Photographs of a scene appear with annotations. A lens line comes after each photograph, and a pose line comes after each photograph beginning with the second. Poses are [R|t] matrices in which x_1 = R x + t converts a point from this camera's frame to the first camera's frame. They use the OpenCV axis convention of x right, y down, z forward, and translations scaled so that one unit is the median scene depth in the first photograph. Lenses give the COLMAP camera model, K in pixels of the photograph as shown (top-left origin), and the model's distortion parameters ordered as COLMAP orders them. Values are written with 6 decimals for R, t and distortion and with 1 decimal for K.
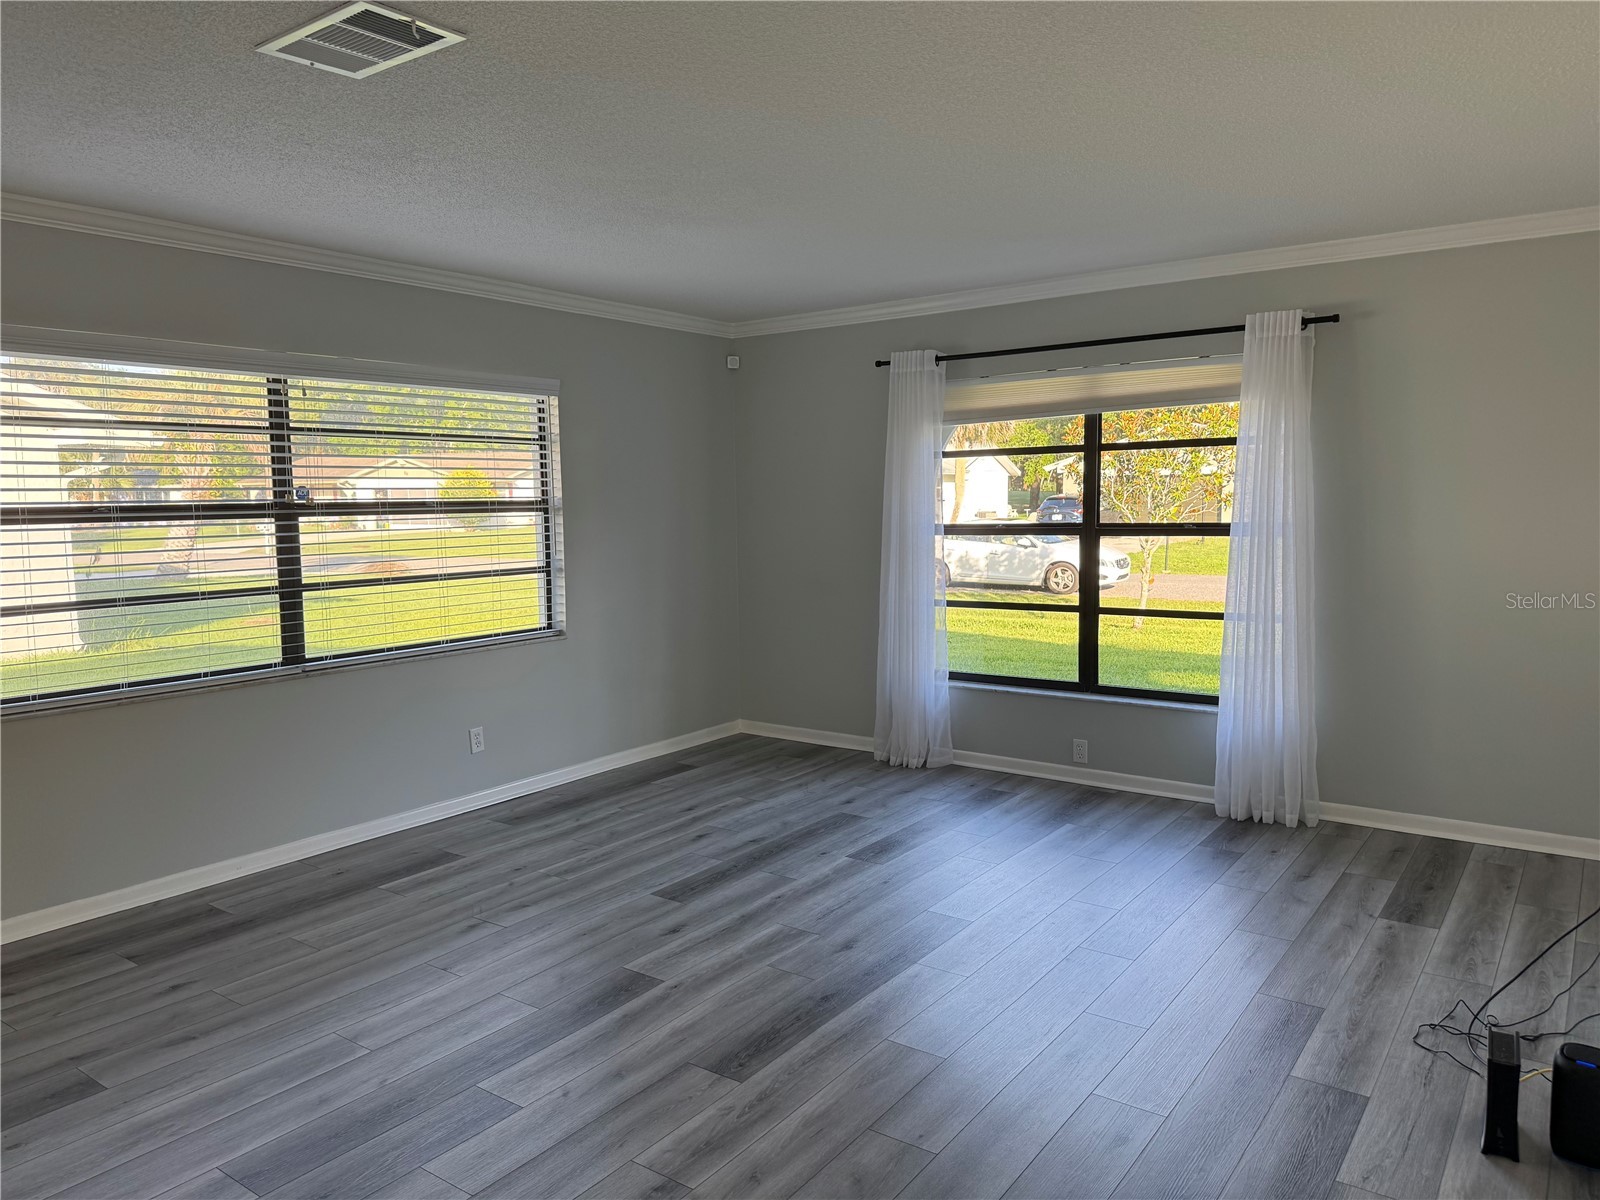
lens RADIAL K [[1121.0, 0, 815.6], [0, 1121.0, 603.7], [0, 0, 1]] dist [0.076086, -0.102535]
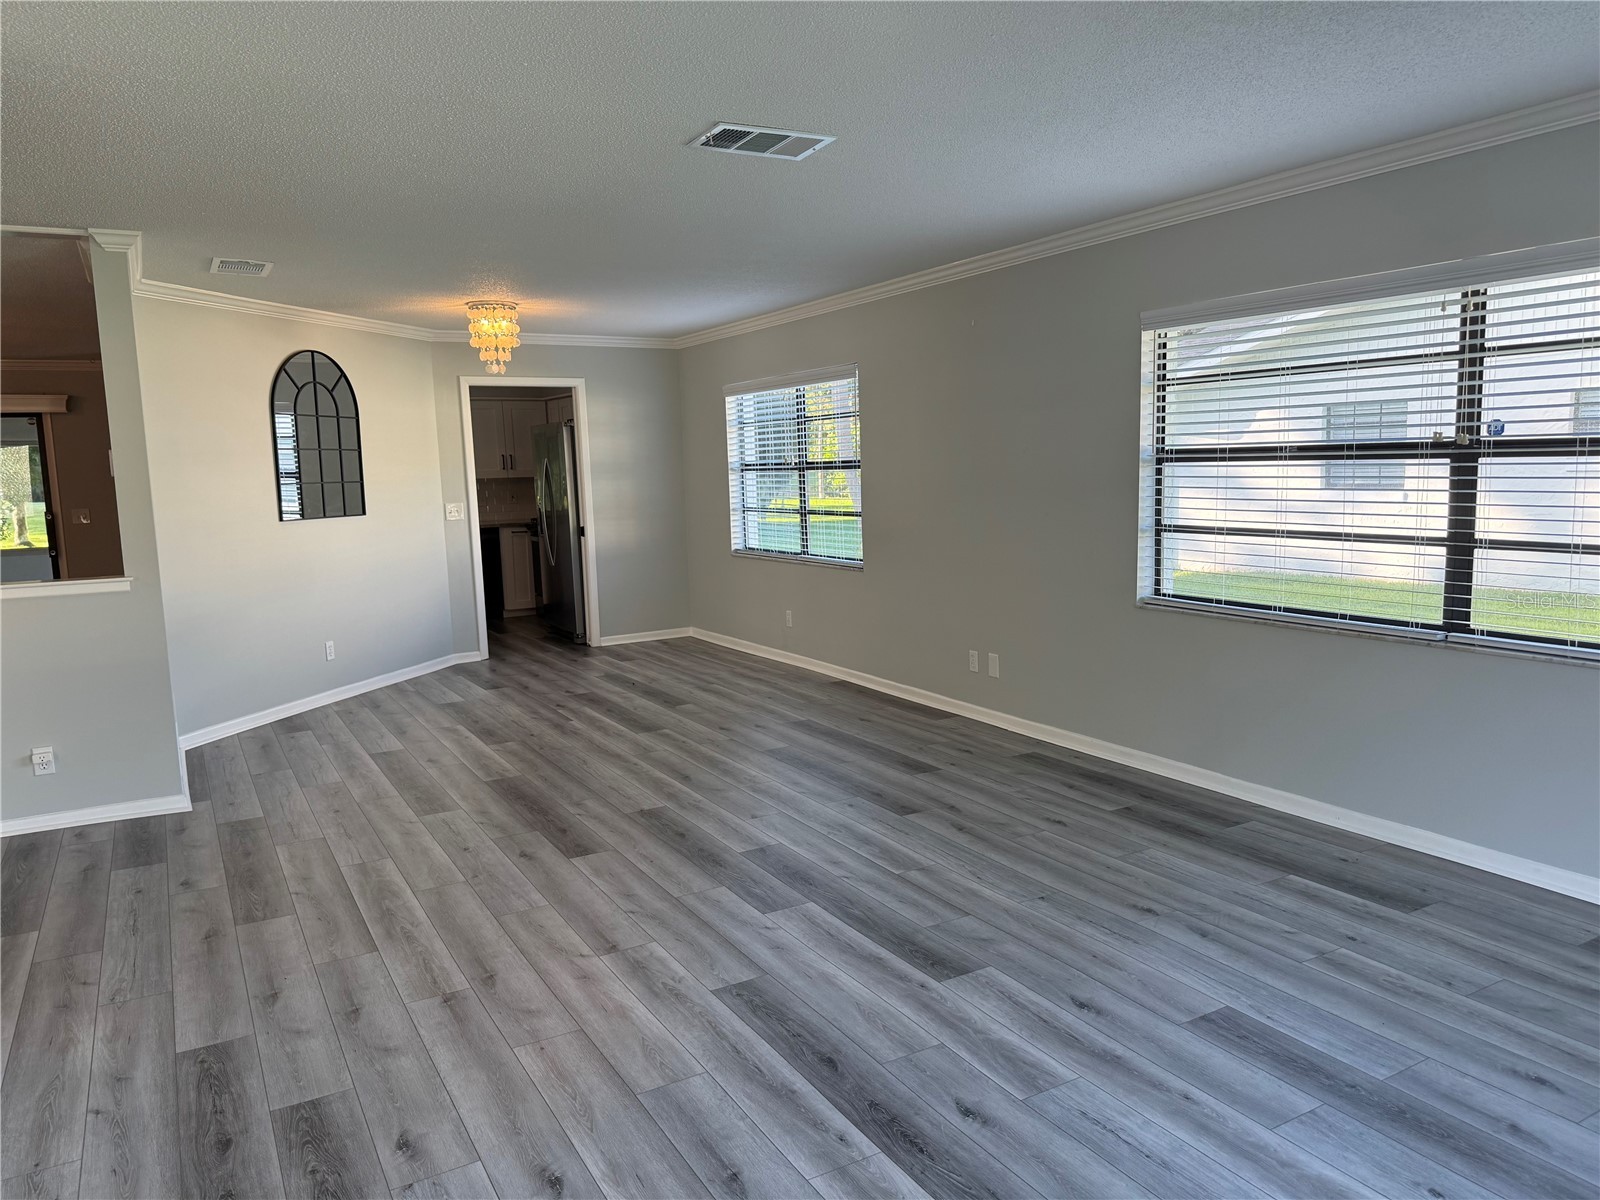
lens RADIAL K [[1121.0, 0, 798.0], [0, 1121.0, 602.8], [0, 0, 1]] dist [0.076086, -0.102535]
pose [[-0.424379, 0.139009, -0.894751, 0.555266], [-0.056950, 0.982092, 0.179590, -0.101455], [0.903692, 0.127170, -0.408863, 0.987105]]
